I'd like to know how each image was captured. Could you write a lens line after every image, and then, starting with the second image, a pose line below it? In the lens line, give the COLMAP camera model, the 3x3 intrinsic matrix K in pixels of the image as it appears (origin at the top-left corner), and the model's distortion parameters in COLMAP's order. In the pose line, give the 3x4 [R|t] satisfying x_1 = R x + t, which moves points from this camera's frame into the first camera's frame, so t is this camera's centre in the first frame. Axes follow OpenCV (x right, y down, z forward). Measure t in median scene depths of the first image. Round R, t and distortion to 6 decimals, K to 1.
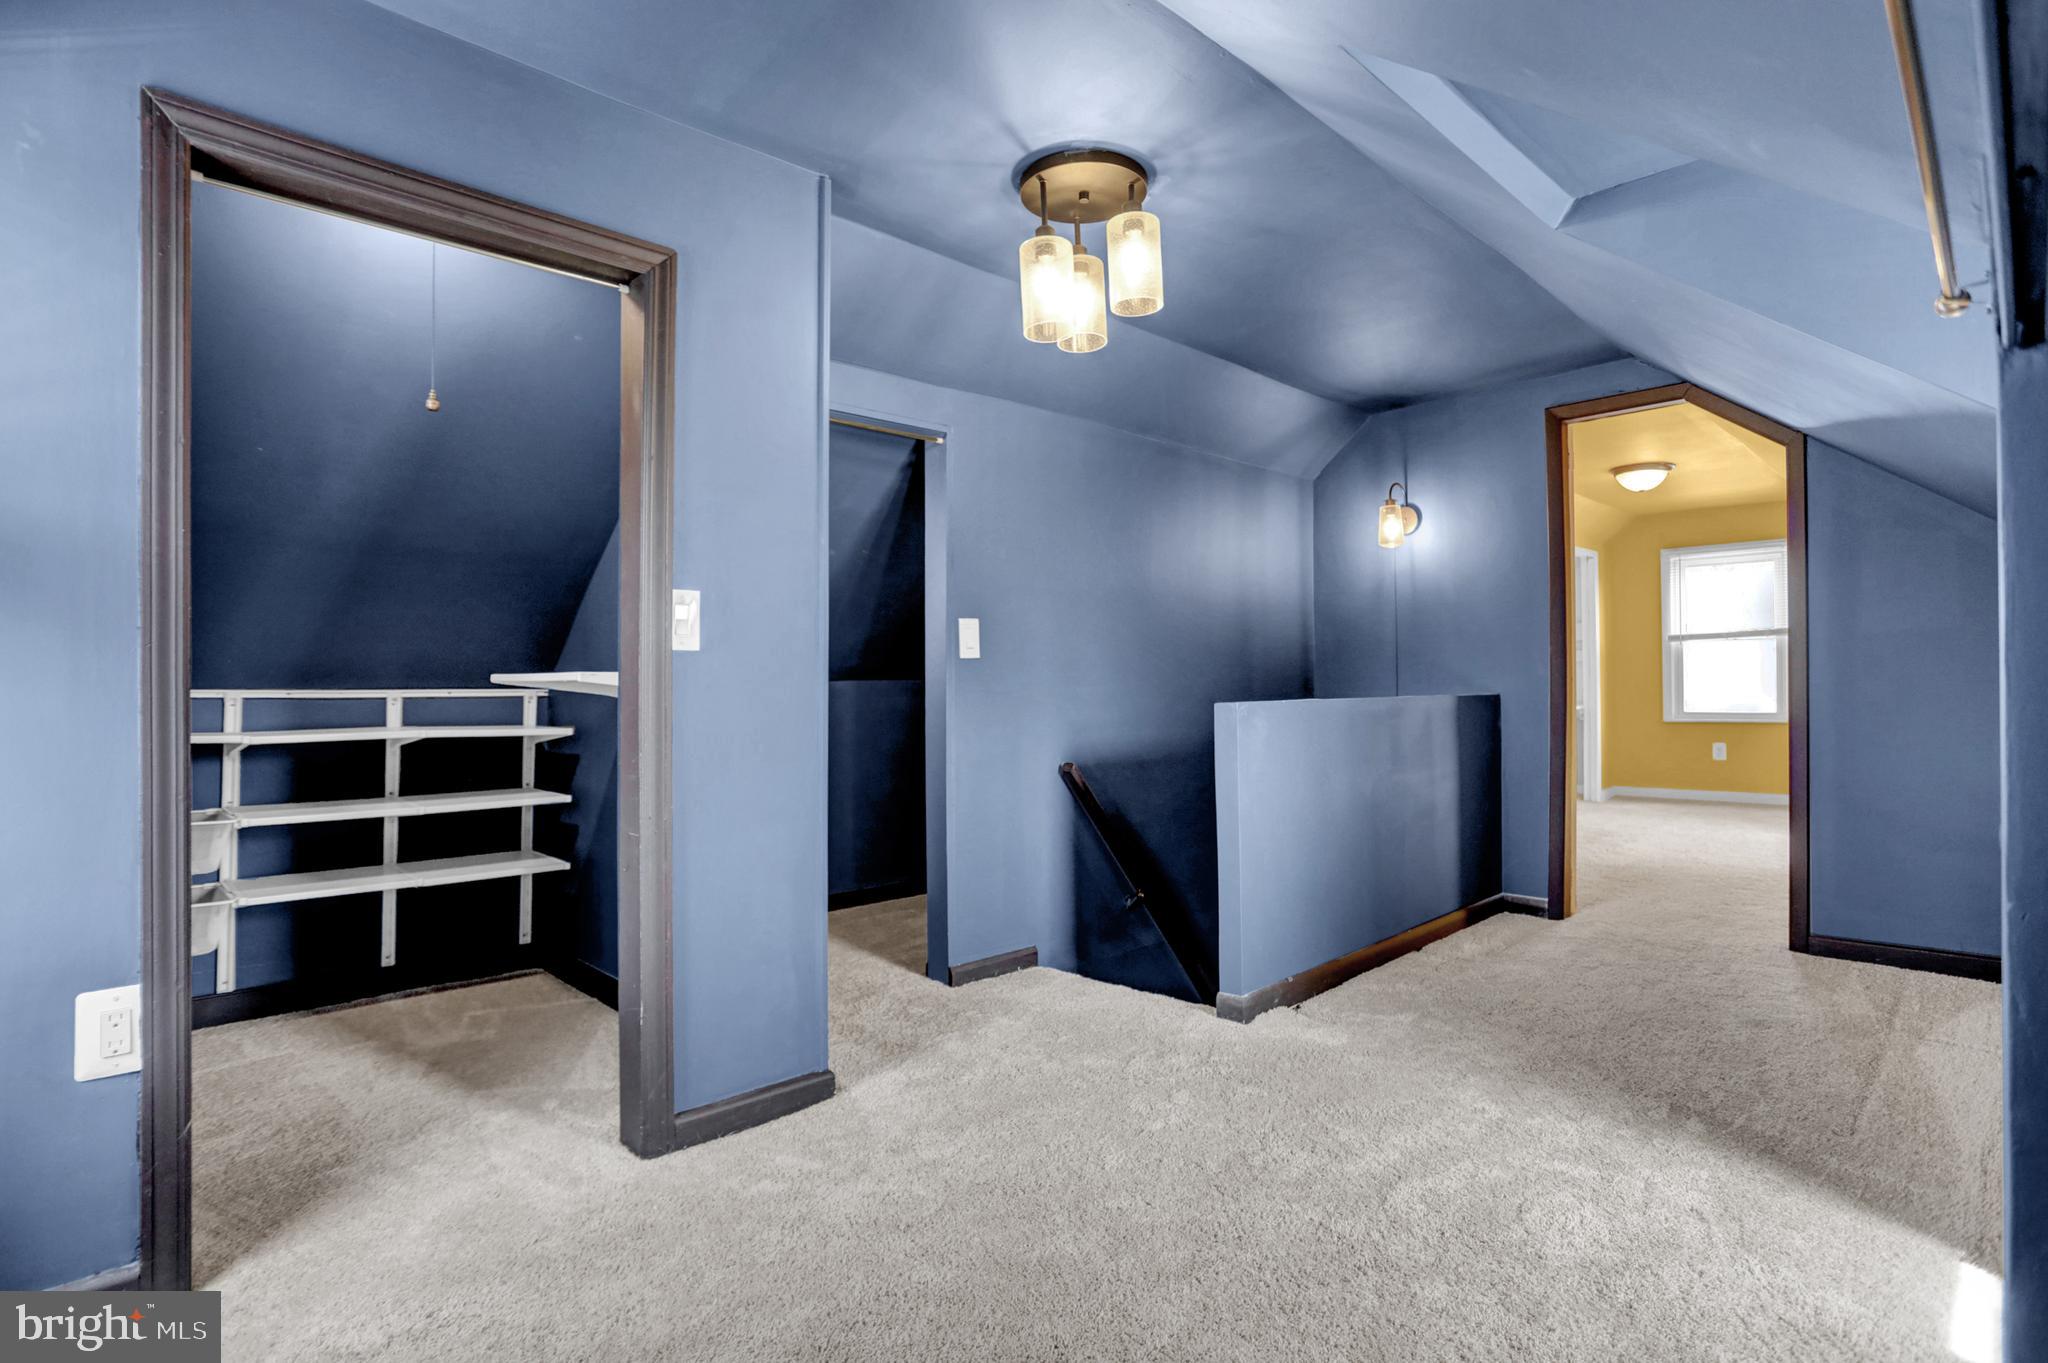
lens RADIAL K [[999.4, 0, 1024.0], [0, 999.4, 681.5], [0, 0, 1]] dist [-0.005831, 0.000251]
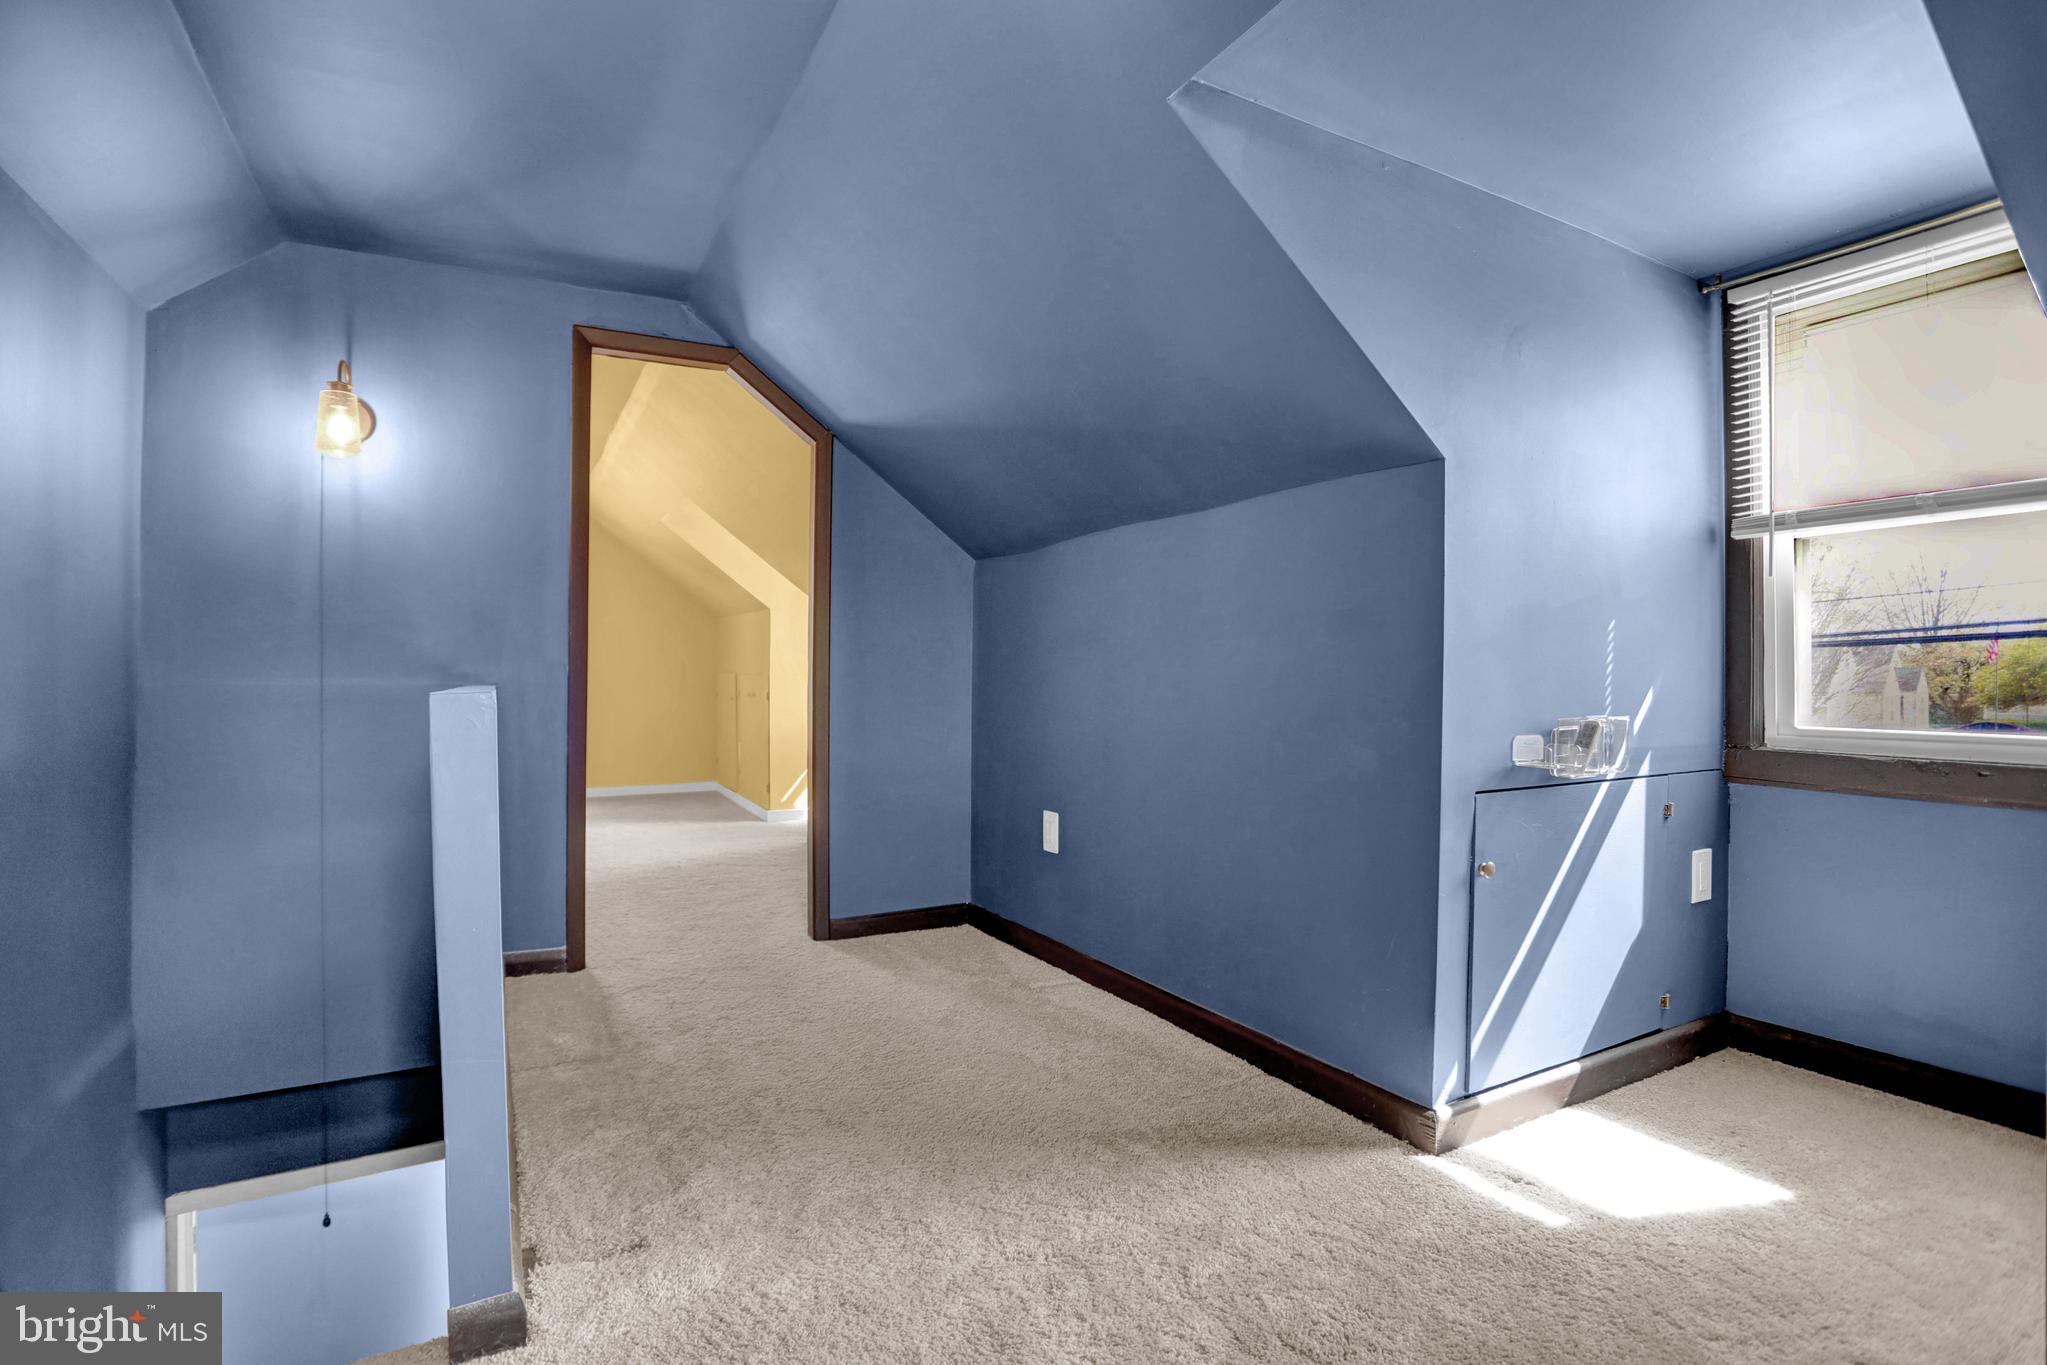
lens RADIAL K [[995.4, 0, 1023.5], [0, 995.4, 682.5], [0, 0, 1]] dist [-0.050580, 0.000287]
pose [[0.254378, 0.008861, 0.967064, -0.132785], [-0.018732, 0.999816, -0.004234, 0.006420], [-0.966923, -0.017038, 0.254497, 0.457601]]
